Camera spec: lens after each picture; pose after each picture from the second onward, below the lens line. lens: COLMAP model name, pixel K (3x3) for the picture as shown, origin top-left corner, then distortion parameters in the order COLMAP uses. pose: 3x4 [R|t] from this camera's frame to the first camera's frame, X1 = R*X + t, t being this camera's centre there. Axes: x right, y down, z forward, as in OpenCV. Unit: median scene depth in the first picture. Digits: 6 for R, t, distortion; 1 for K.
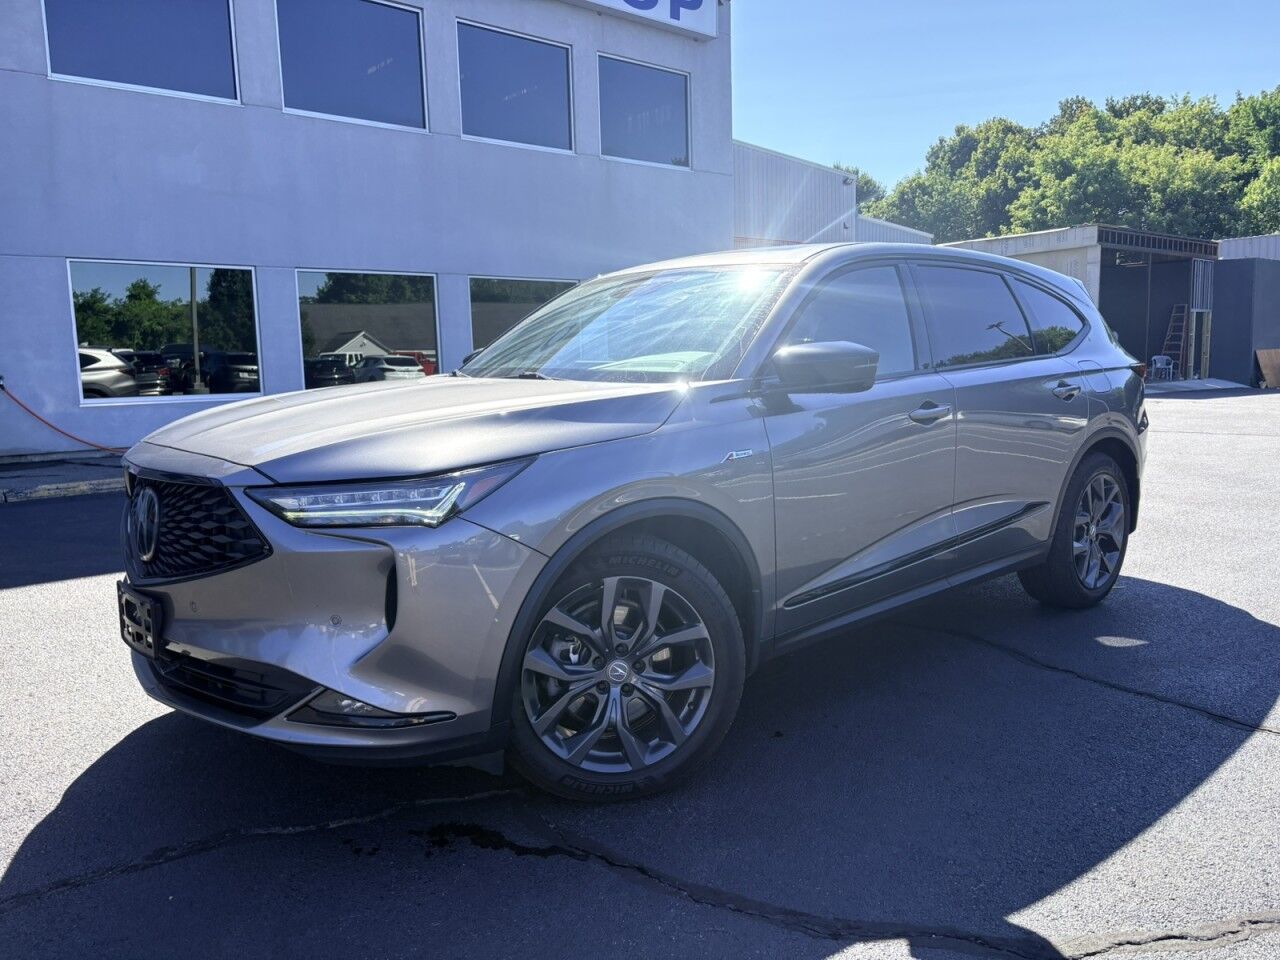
lens RADIAL K [[905.6, 0, 640.0], [0, 905.6, 480.0], [0, 0, 1]] dist [0.010922, -0.002167]
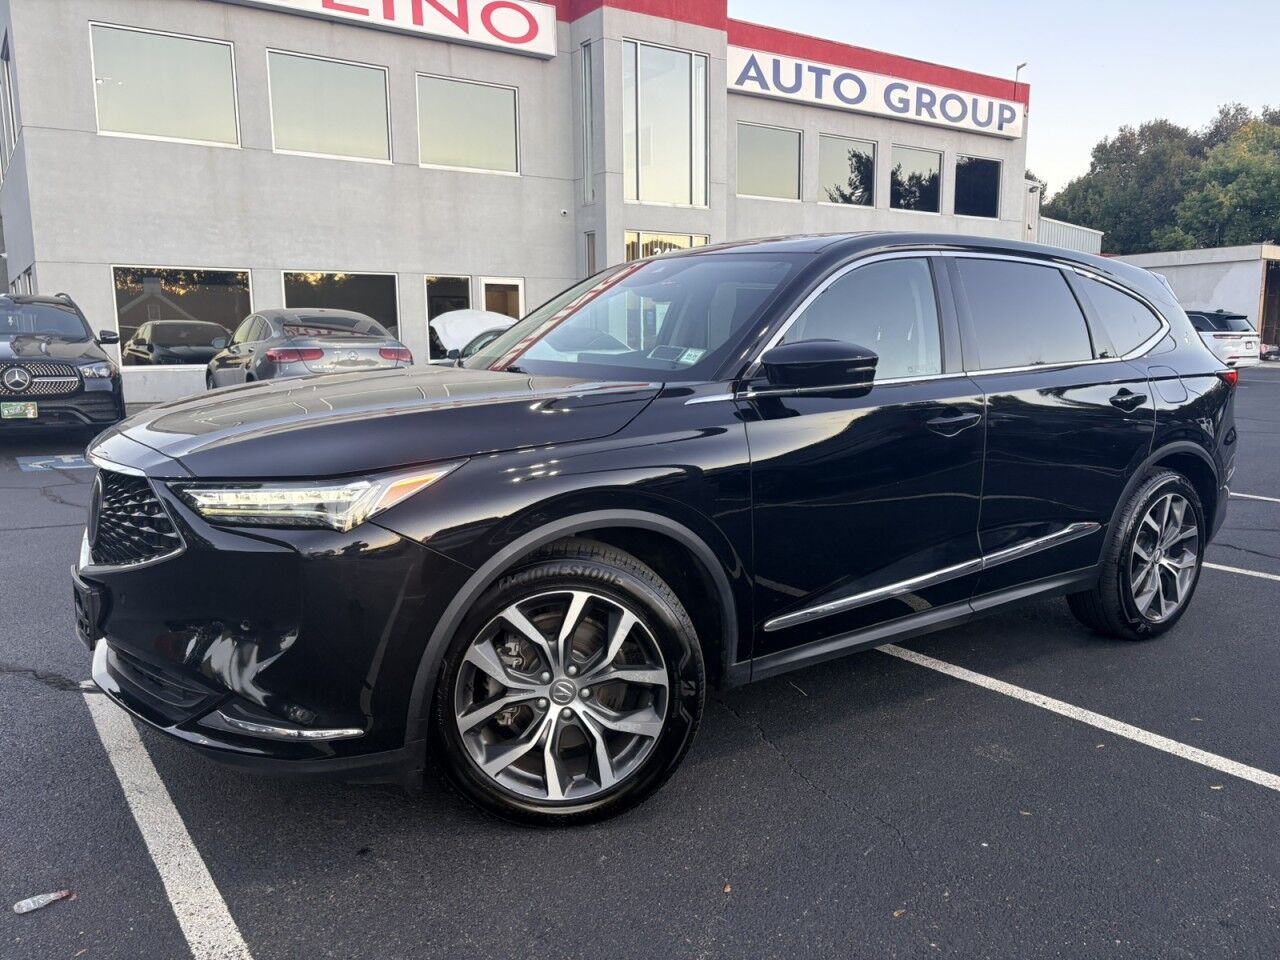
lens RADIAL K [[1017.4, 0, 640.0], [0, 1017.4, 480.0], [0, 0, 1]] dist [0.003237, 0.086455]
pose [[0.998287, 0.020387, -0.054841, -0.475257], [-0.020040, 0.999776, 0.006862, 0.117317], [0.054969, -0.005751, 0.998472, -0.842840]]
